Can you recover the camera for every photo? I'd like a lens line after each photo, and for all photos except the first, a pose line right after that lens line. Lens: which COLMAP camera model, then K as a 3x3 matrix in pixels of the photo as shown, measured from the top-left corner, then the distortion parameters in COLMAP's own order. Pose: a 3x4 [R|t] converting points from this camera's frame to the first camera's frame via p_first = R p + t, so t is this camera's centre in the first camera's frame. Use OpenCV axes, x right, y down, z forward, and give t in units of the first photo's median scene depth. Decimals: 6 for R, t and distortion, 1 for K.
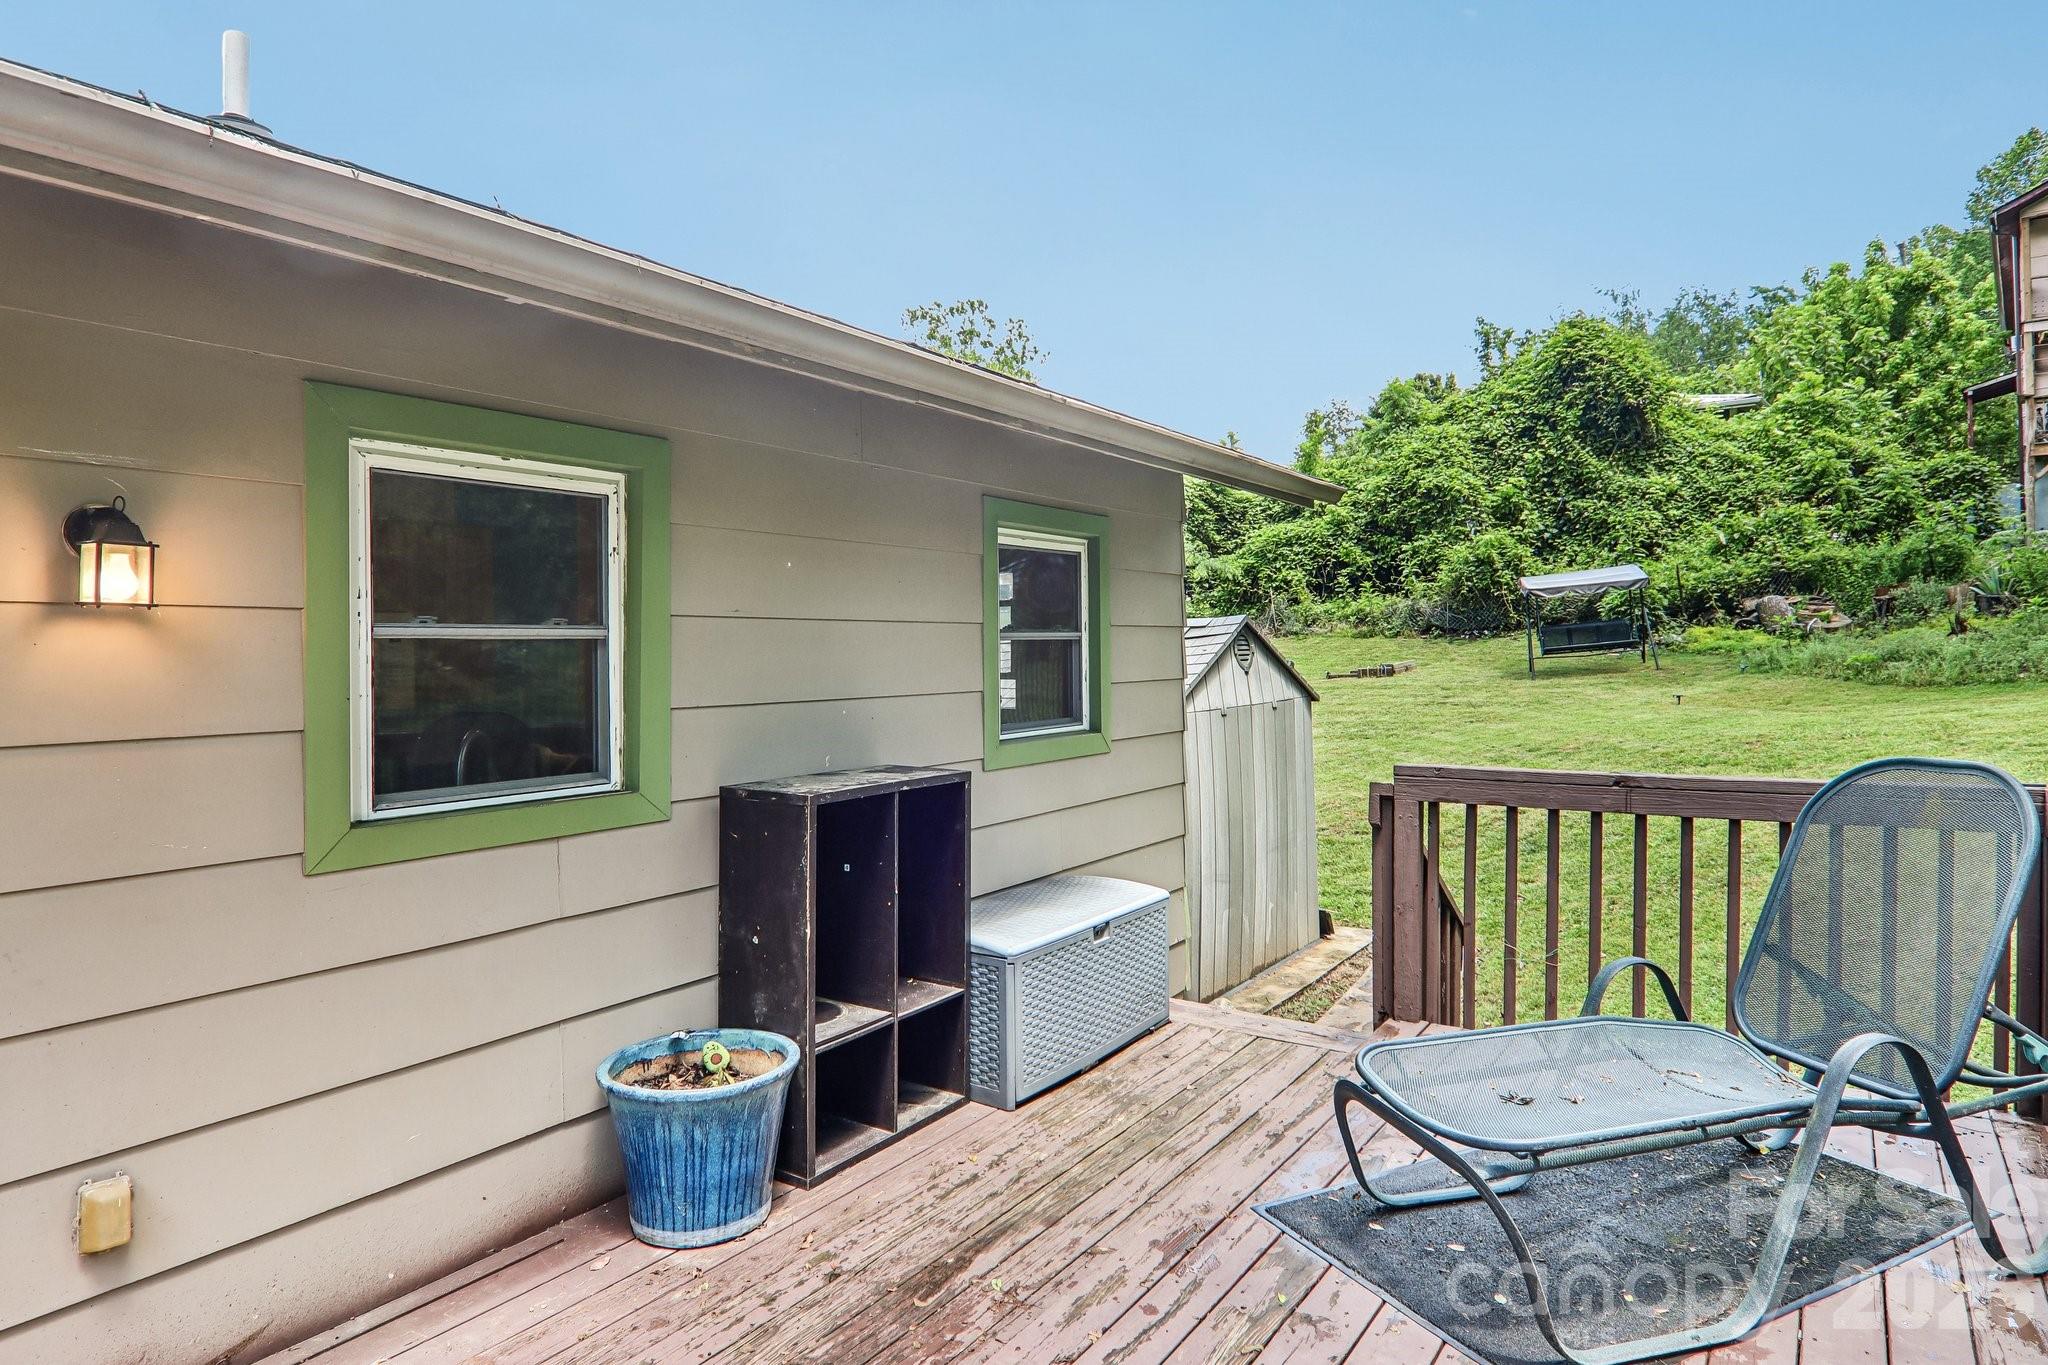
lens RADIAL K [[1177.7, 0, 1092.6], [0, 1177.7, 655.4], [0, 0, 1]] dist [0.009971, -0.022374]
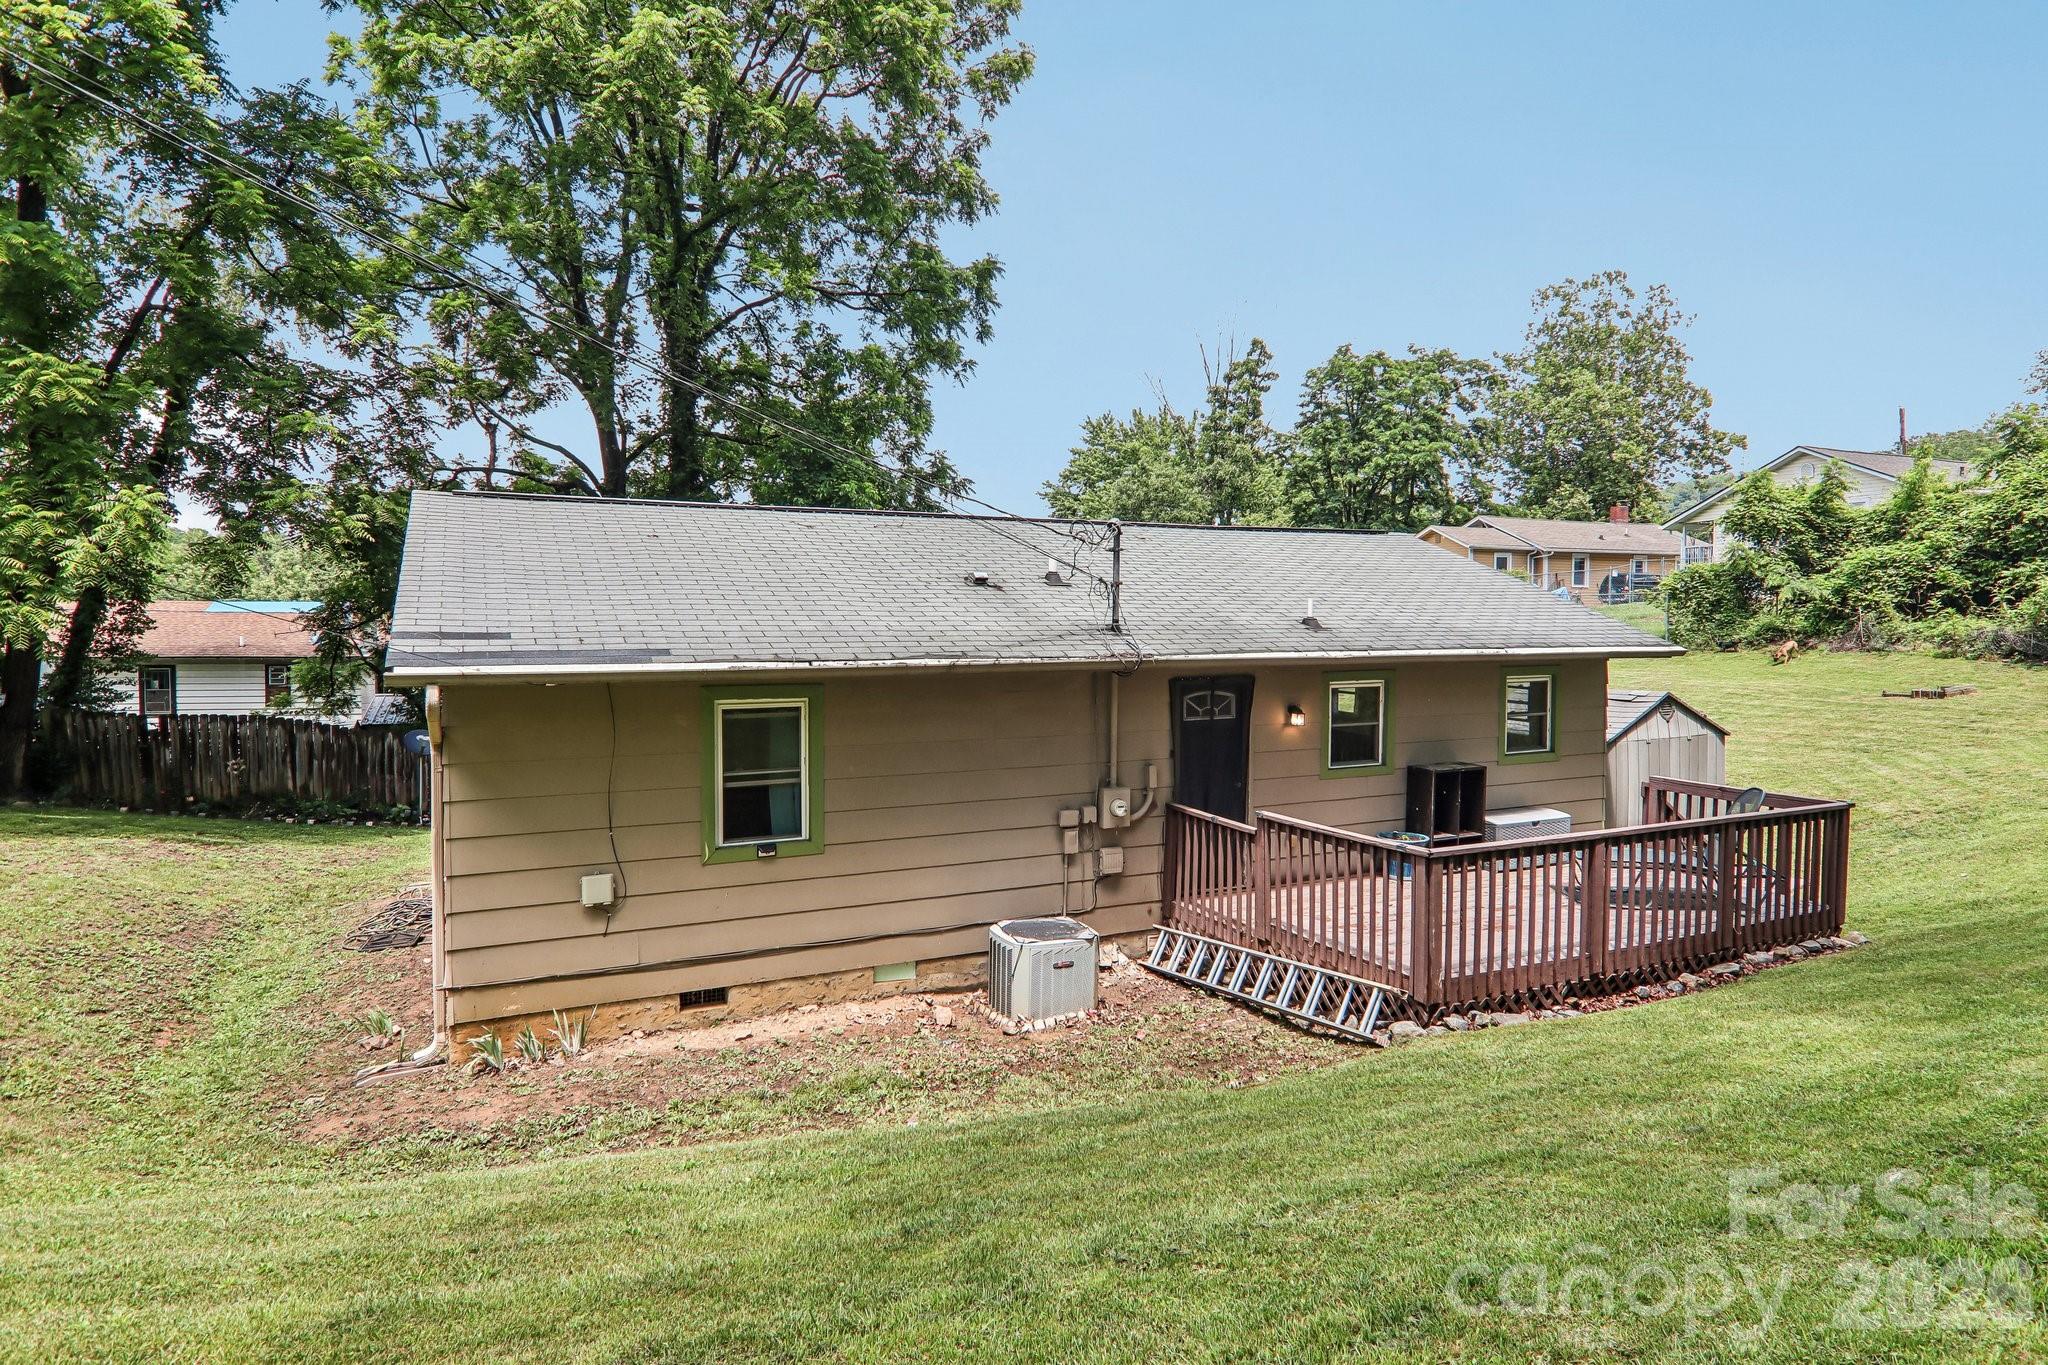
lens RADIAL K [[1154.2, 0, 1024.3], [0, 1154.2, 728.3], [0, 0, 1]] dist [-0.000419, -0.000983]
pose [[0.843211, 0.054675, -0.534796, 0.082437], [-0.004032, 0.995430, 0.095410, -0.048130], [0.537568, -0.078295, 0.839577, -0.369879]]
